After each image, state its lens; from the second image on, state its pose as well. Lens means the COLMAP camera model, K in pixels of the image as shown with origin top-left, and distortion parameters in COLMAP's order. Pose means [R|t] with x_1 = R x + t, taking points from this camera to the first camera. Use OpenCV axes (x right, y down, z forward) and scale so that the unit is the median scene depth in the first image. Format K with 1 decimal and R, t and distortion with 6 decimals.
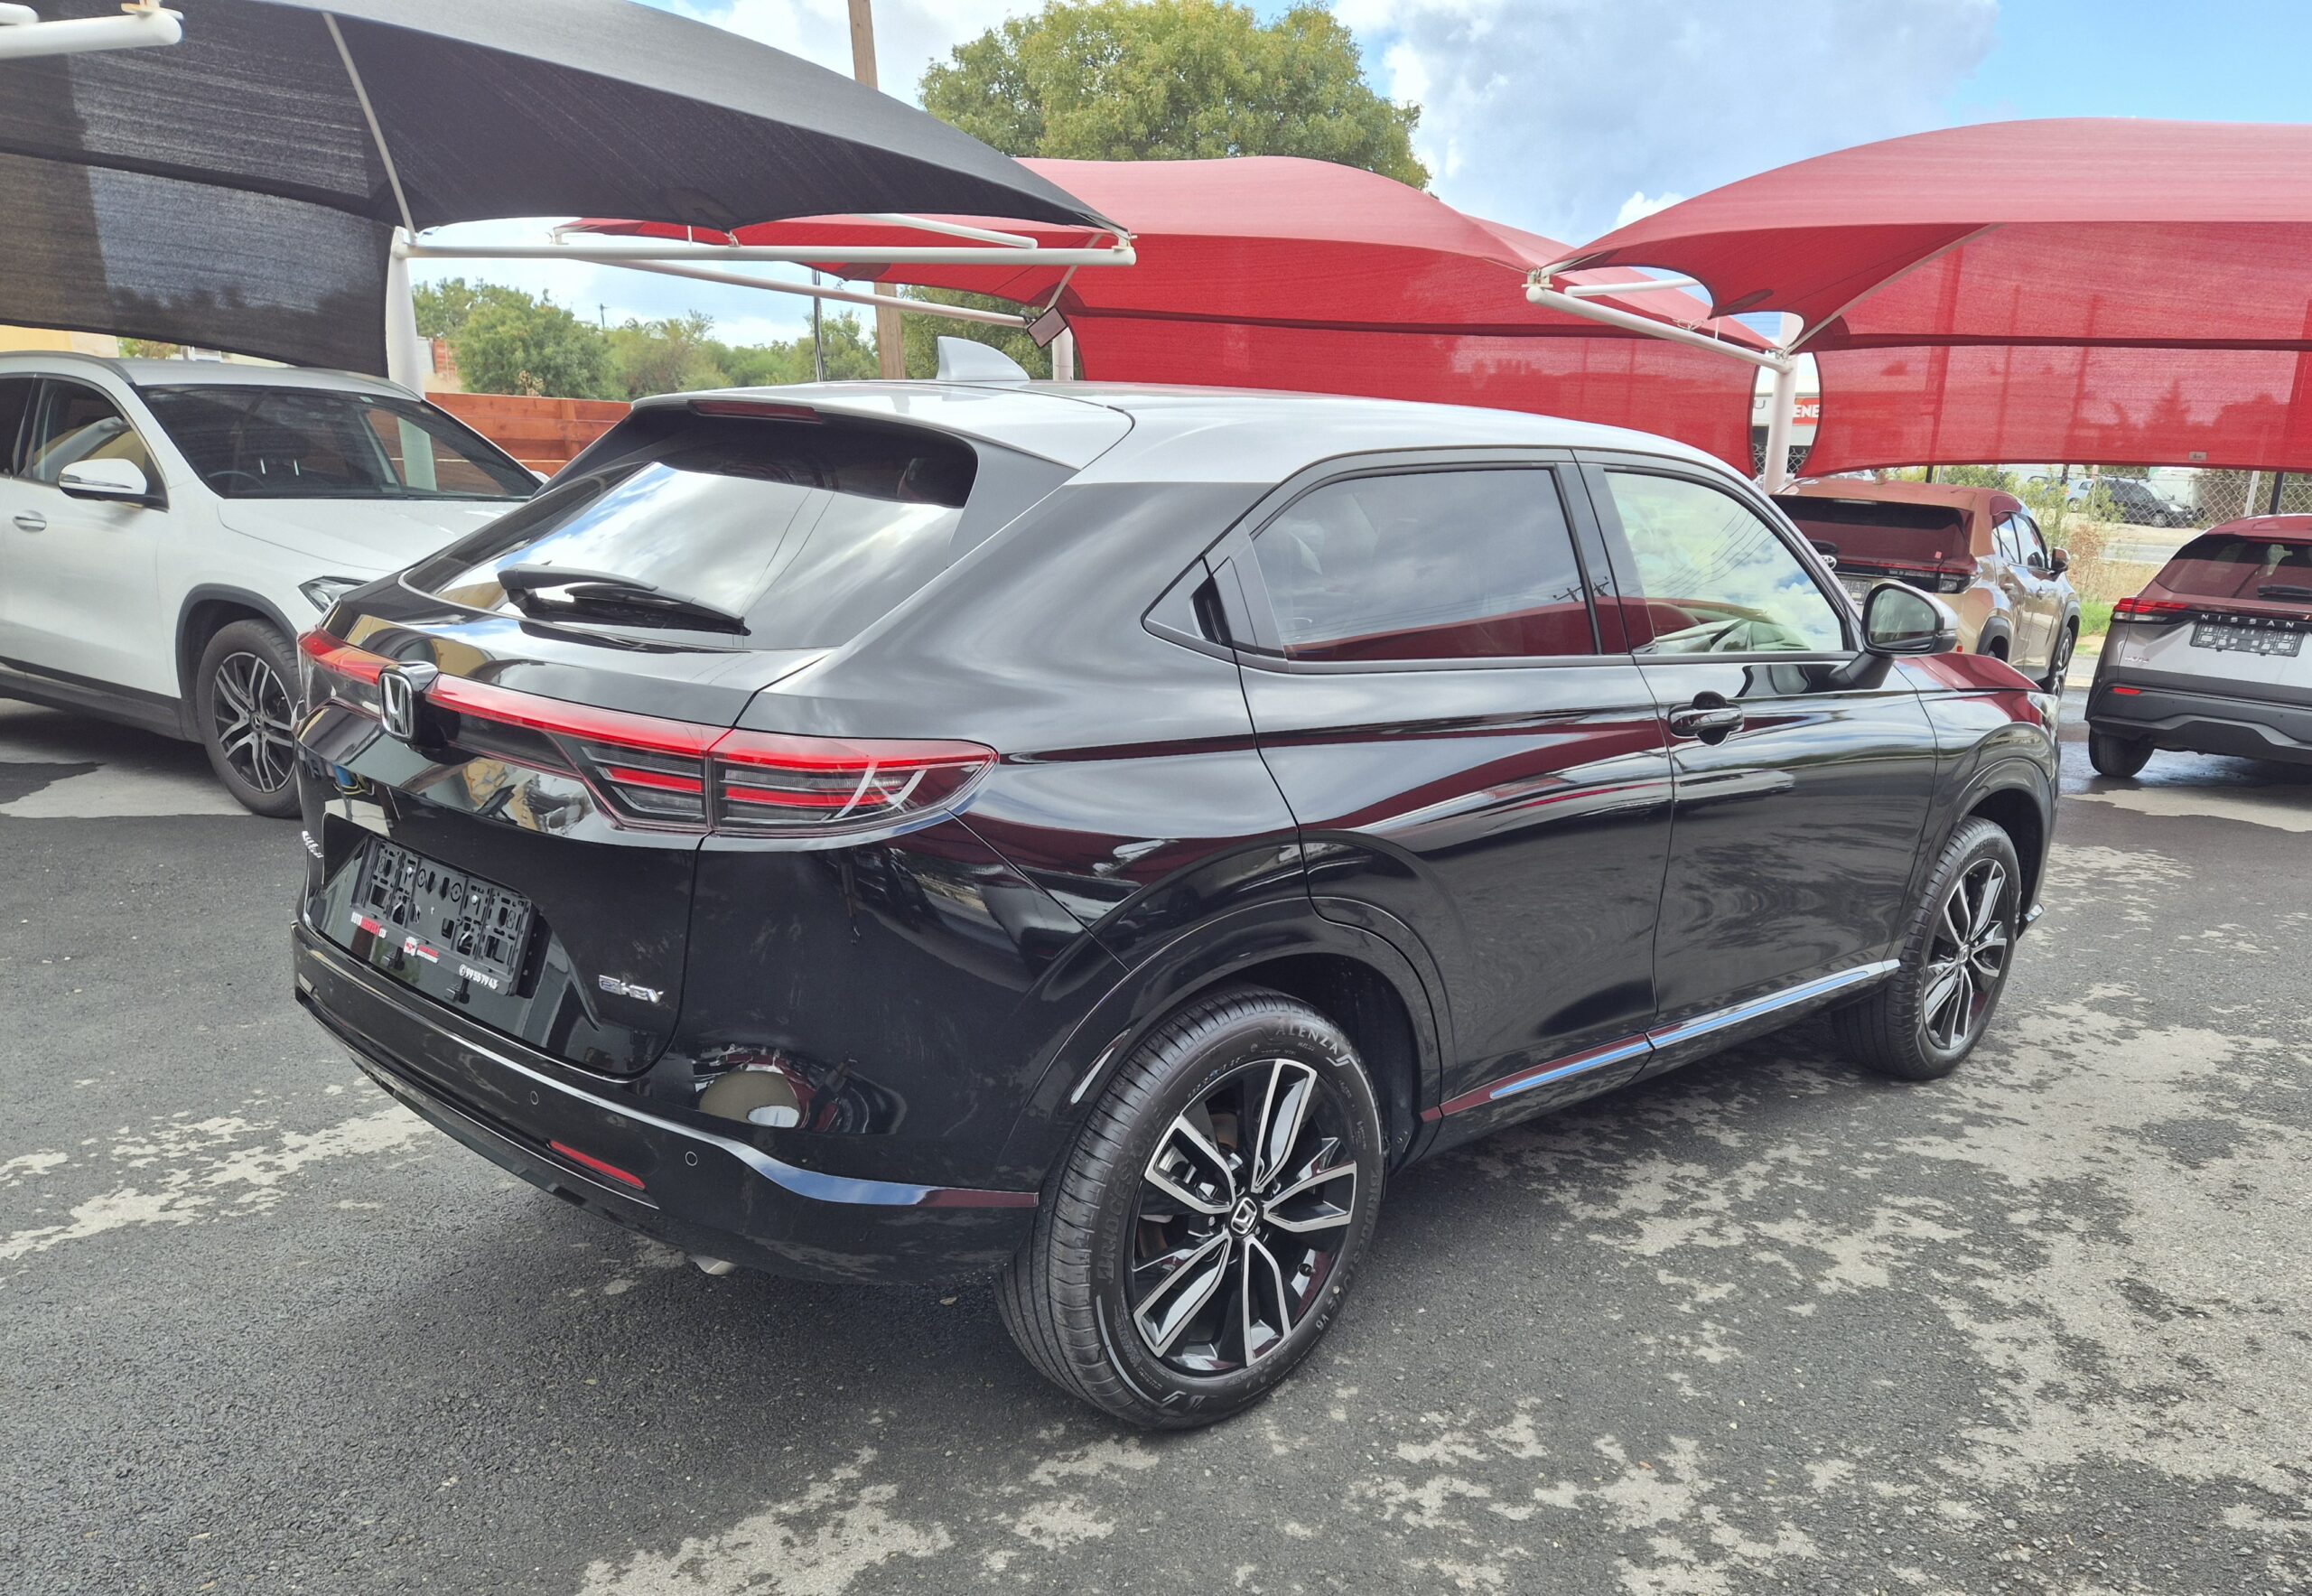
lens RADIAL K [[1782.0, 0, 1323.1], [0, 1782.0, 952.1], [0, 0, 1]] dist [0.050097, -0.000447]
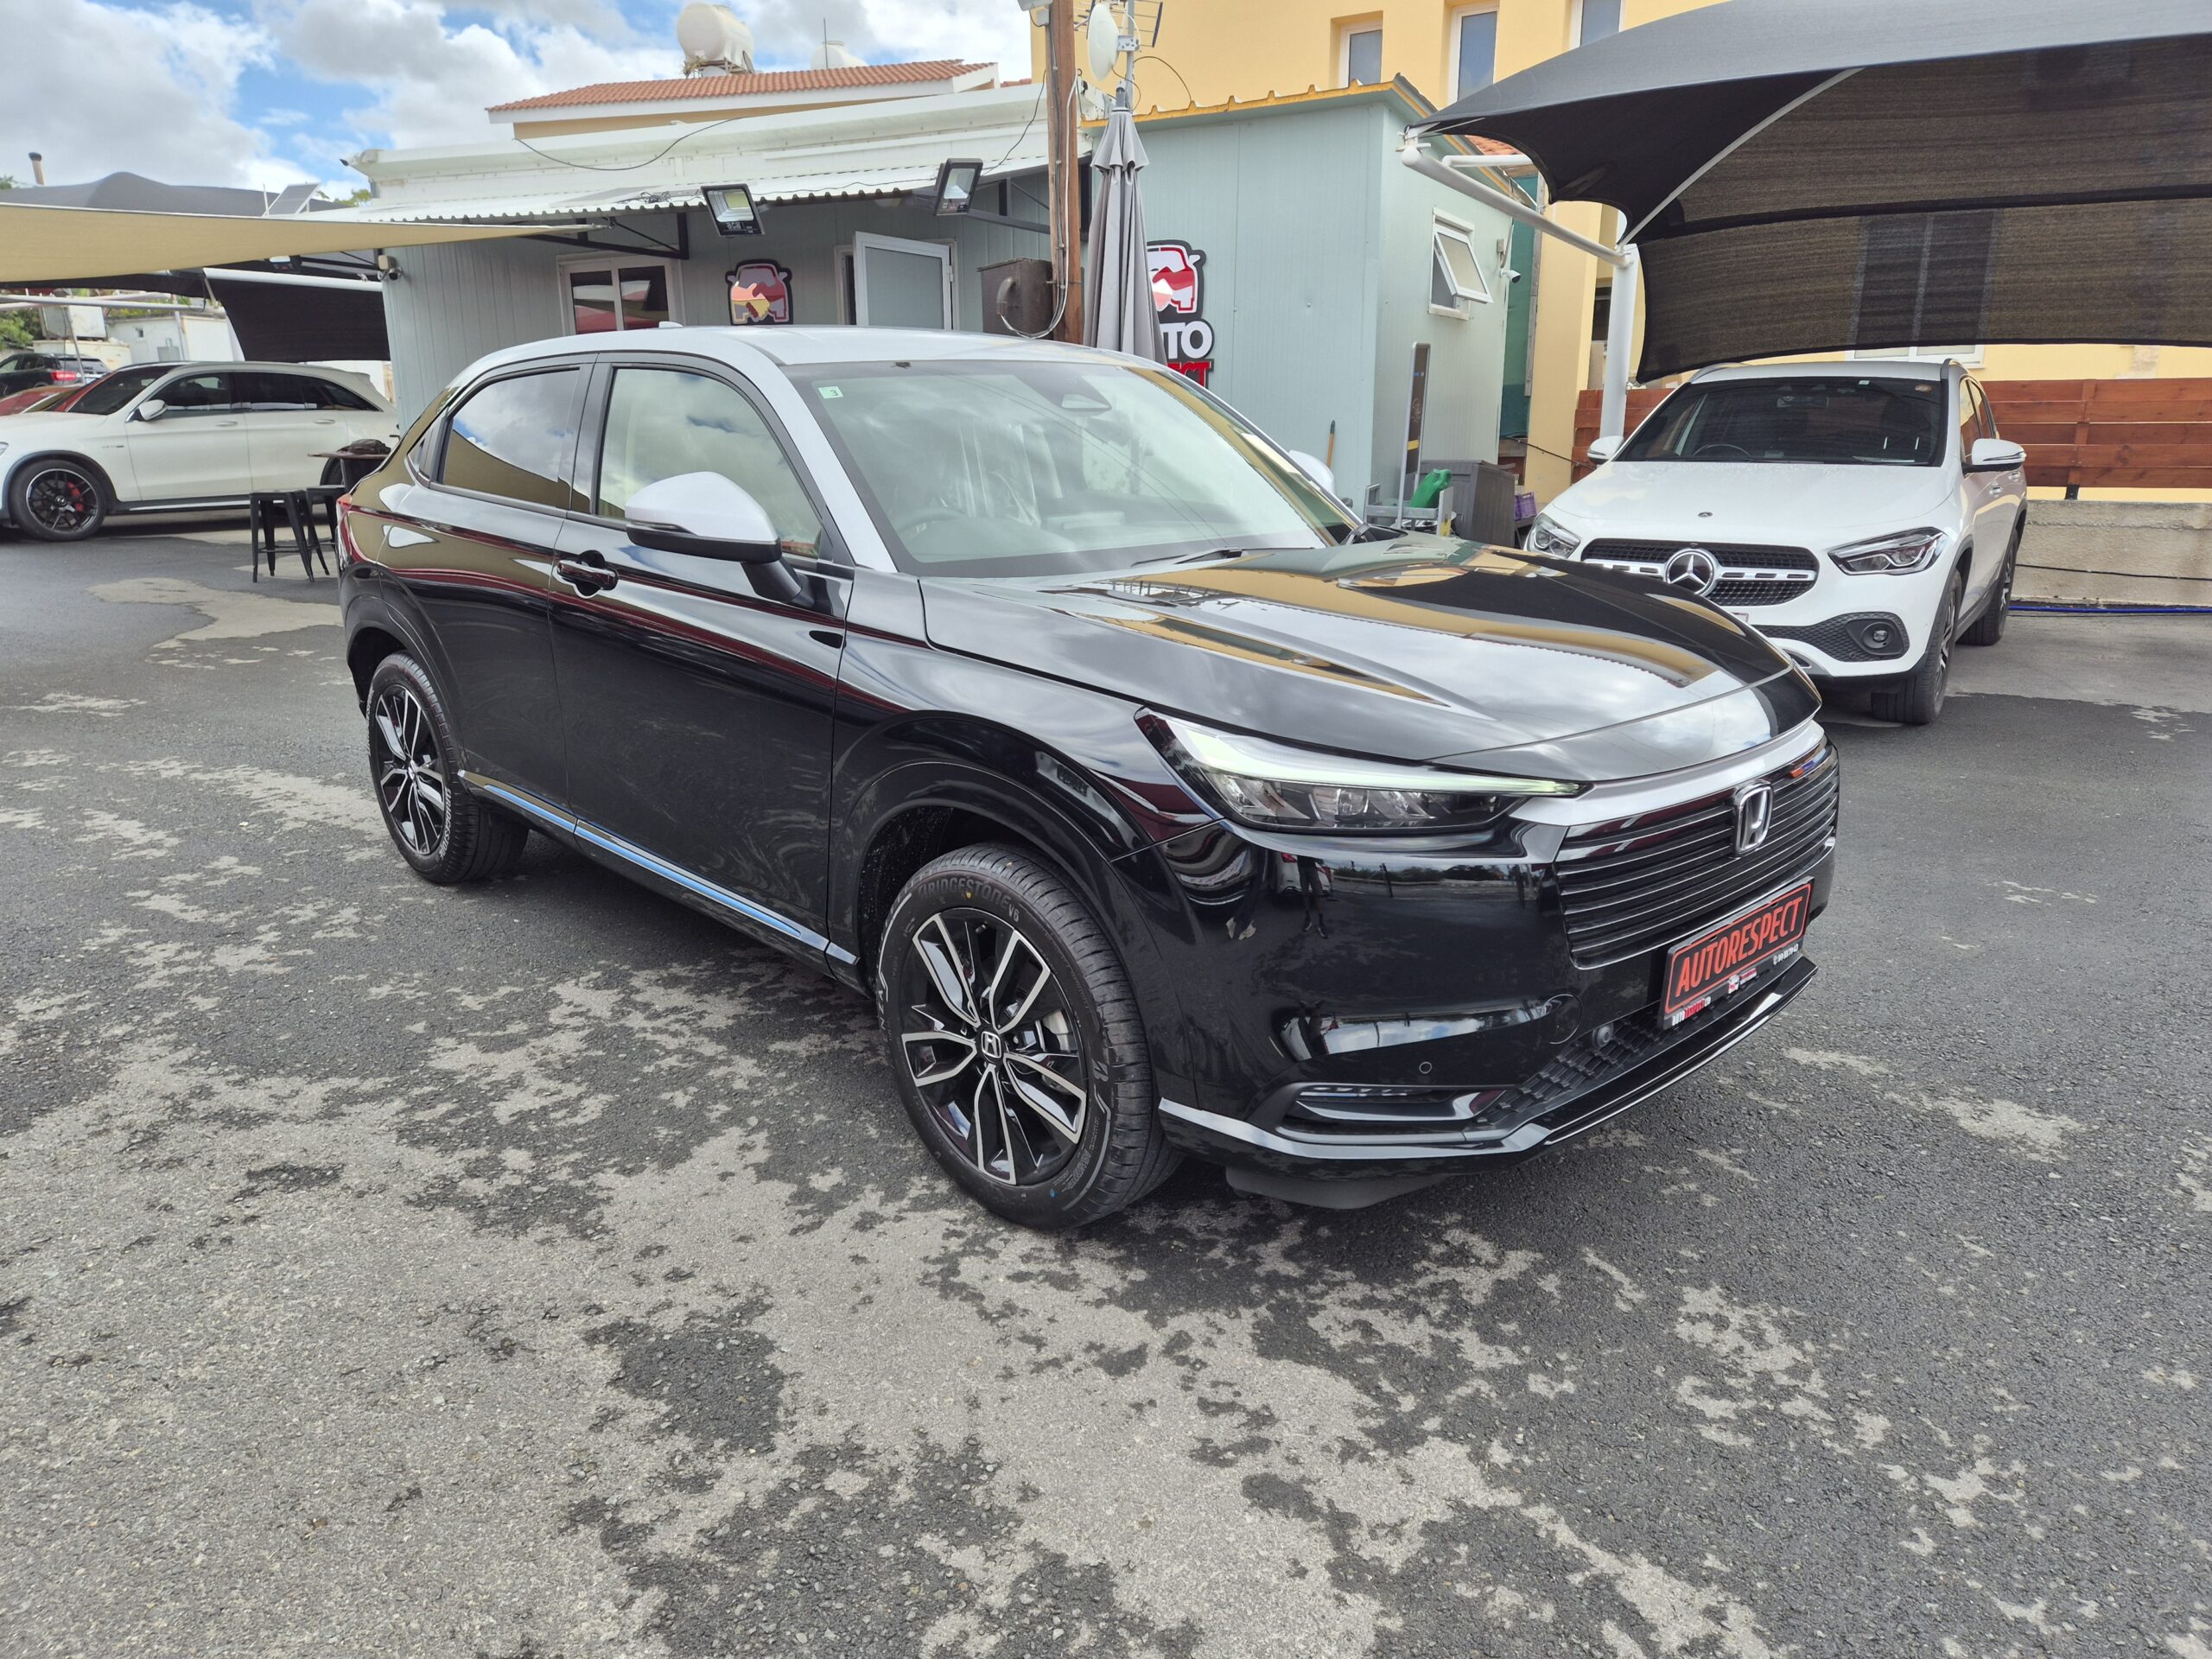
lens RADIAL K [[1478.9, 0, 1115.8], [0, 1478.9, 811.1], [0, 0, 1]] dist [0.059428, -0.018808]
pose [[-0.050234, 0.216806, -0.974921, 1.174174], [-0.269371, 0.937038, 0.222261, -0.291665], [0.961725, 0.273781, 0.011330, 1.350853]]
